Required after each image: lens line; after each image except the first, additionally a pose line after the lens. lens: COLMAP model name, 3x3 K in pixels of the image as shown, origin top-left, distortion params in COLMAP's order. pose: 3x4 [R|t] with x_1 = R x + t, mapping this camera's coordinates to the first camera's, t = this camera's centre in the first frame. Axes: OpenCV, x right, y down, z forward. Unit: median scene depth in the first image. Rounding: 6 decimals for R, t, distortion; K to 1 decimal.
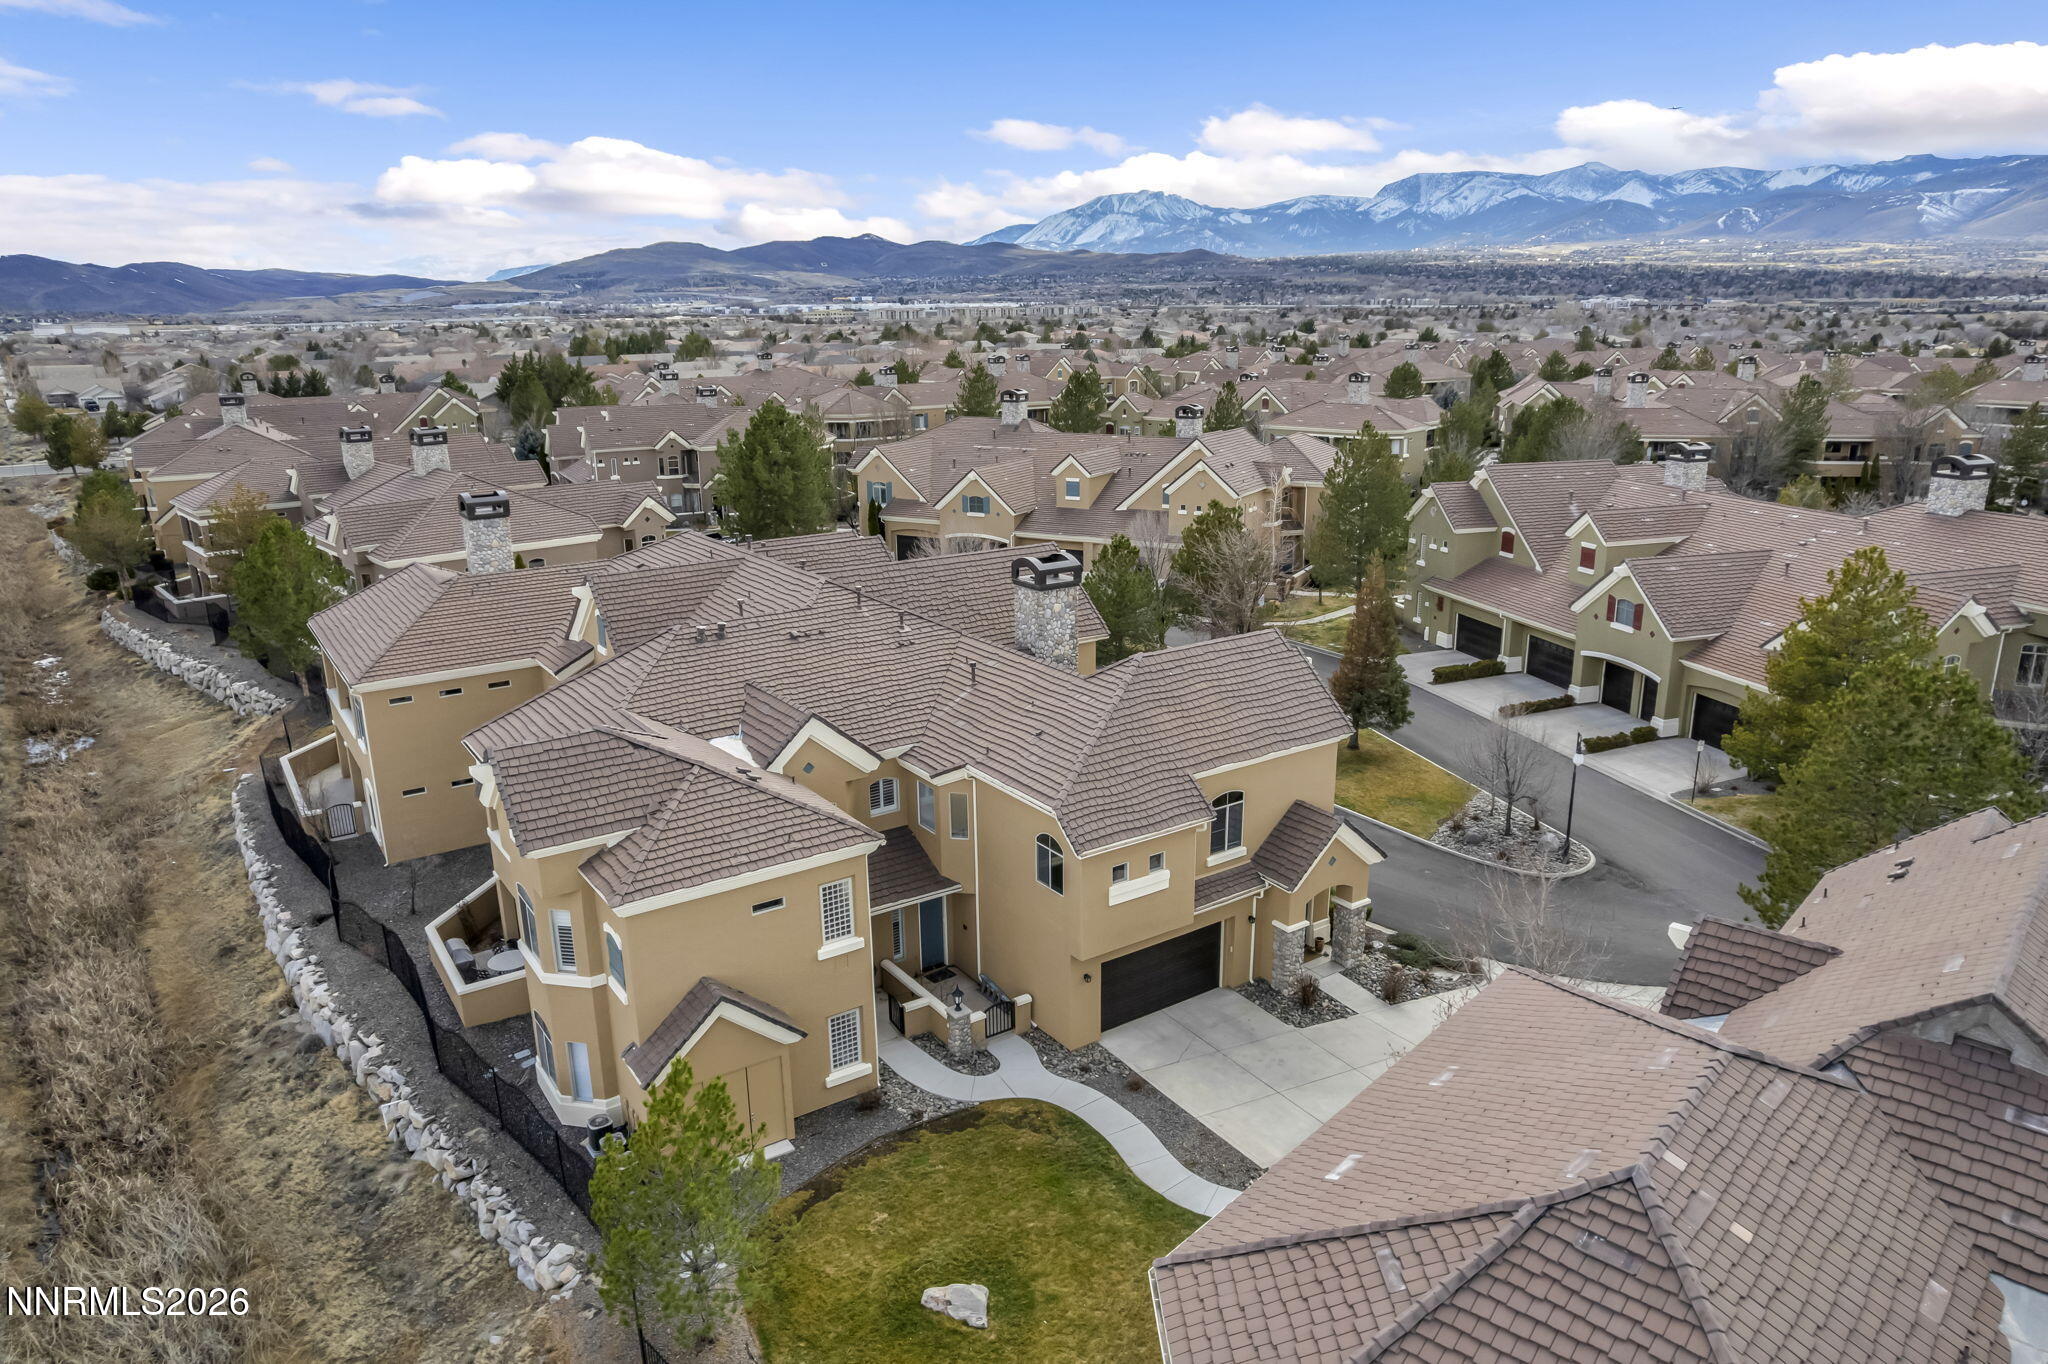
lens RADIAL K [[1325.0, 0, 1032.5], [0, 1325.0, 690.7], [0, 0, 1]] dist [-0.080882, 0.070026]
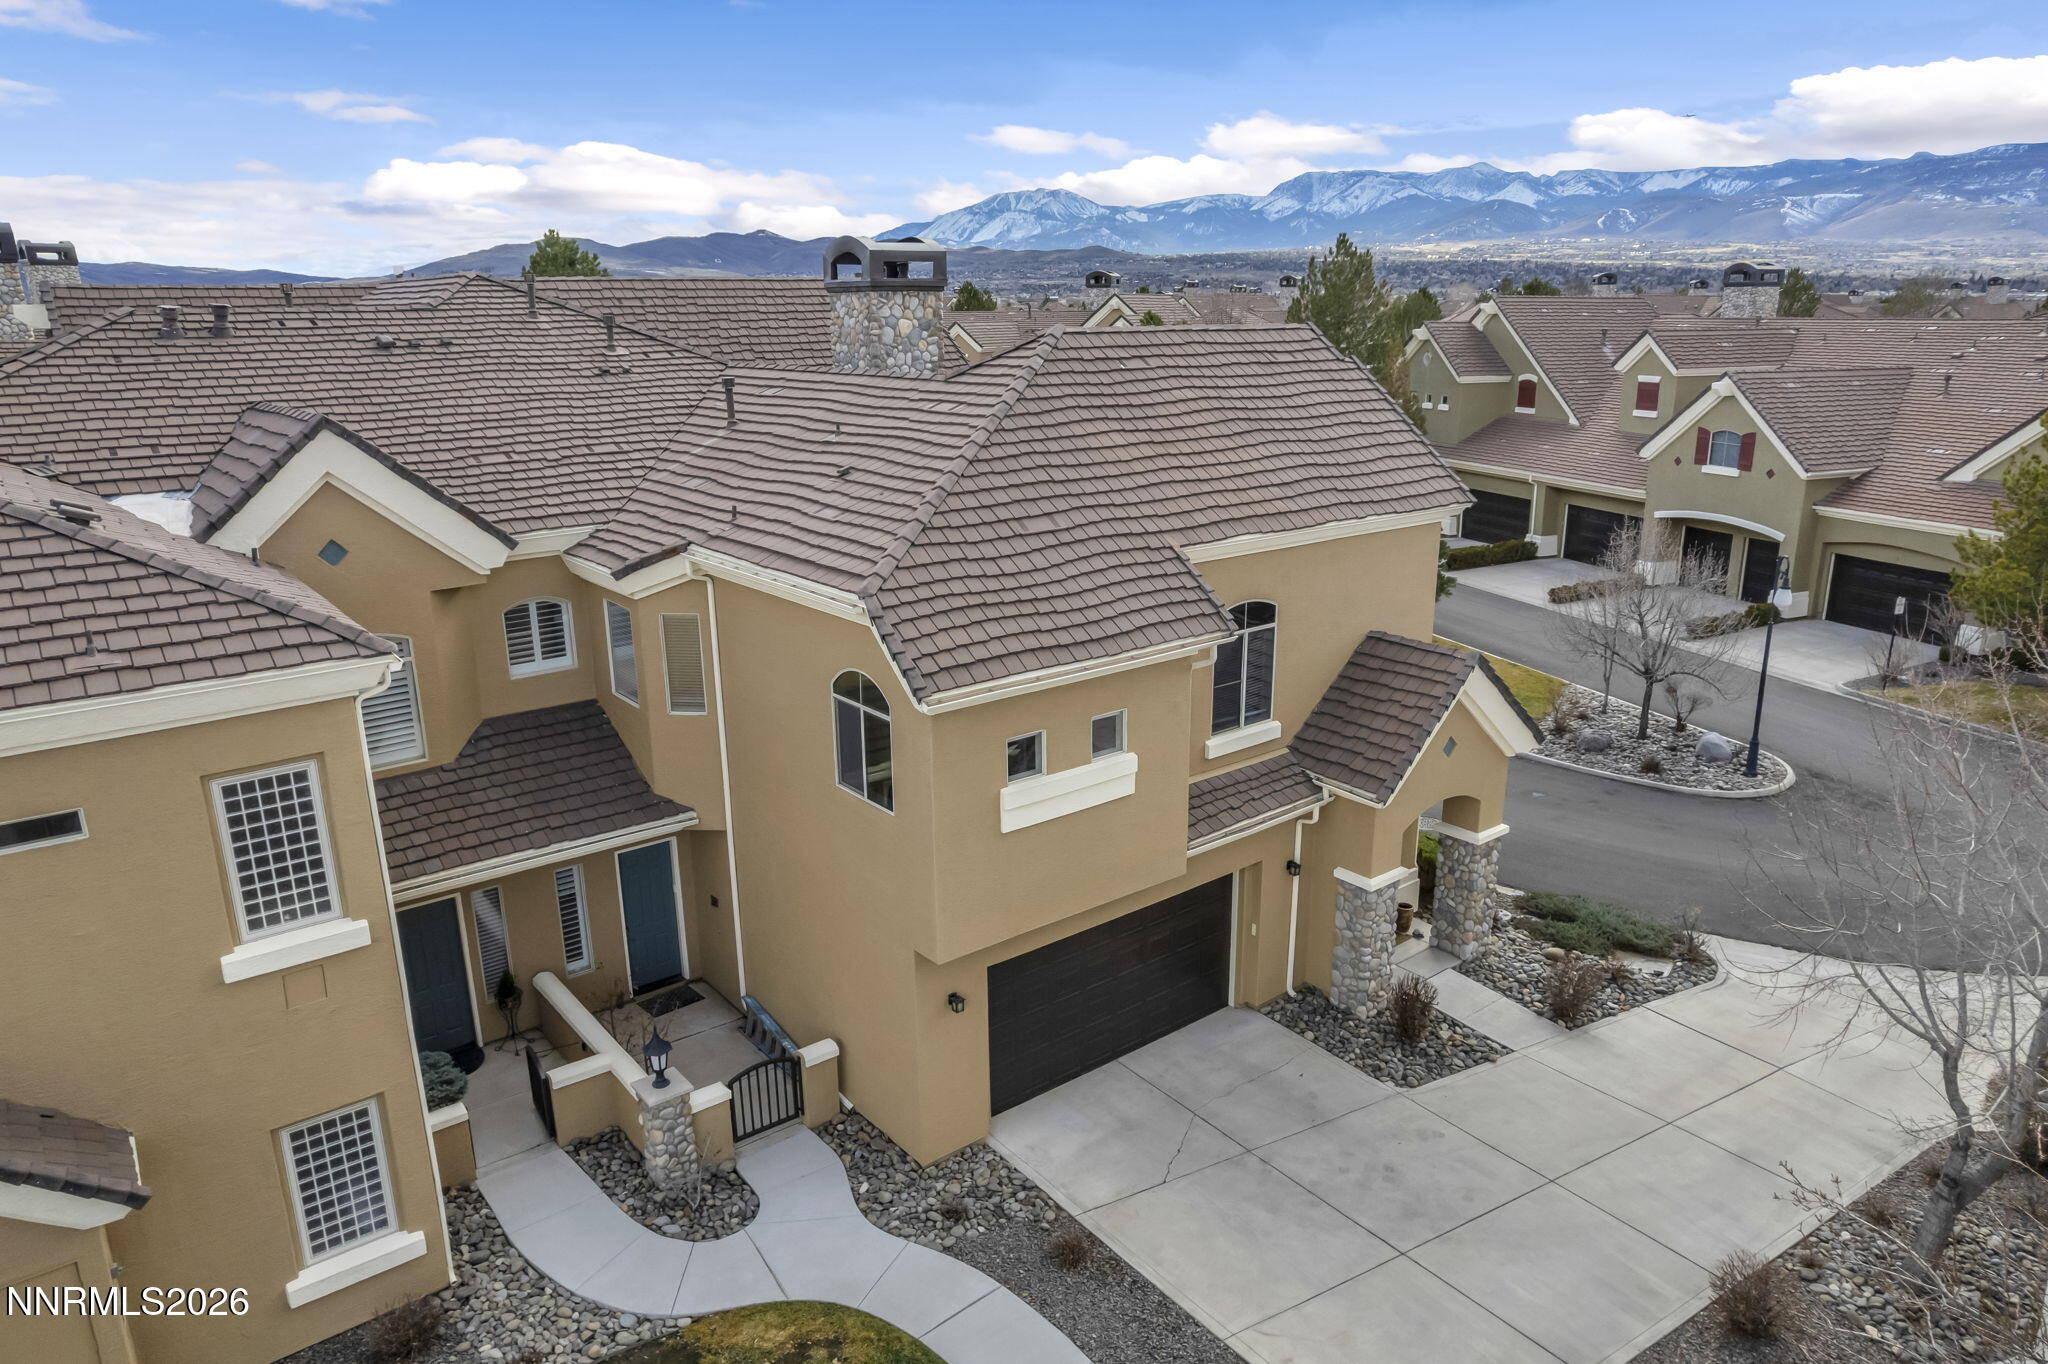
lens RADIAL K [[1325.0, 0, 1032.5], [0, 1325.0, 690.7], [0, 0, 1]] dist [-0.080882, 0.070026]
pose [[0.997273, -0.018882, 0.071338, 0.035013], [0.018773, 0.999821, 0.002194, 0.105731], [-0.071366, -0.000849, 0.997450, 0.522086]]
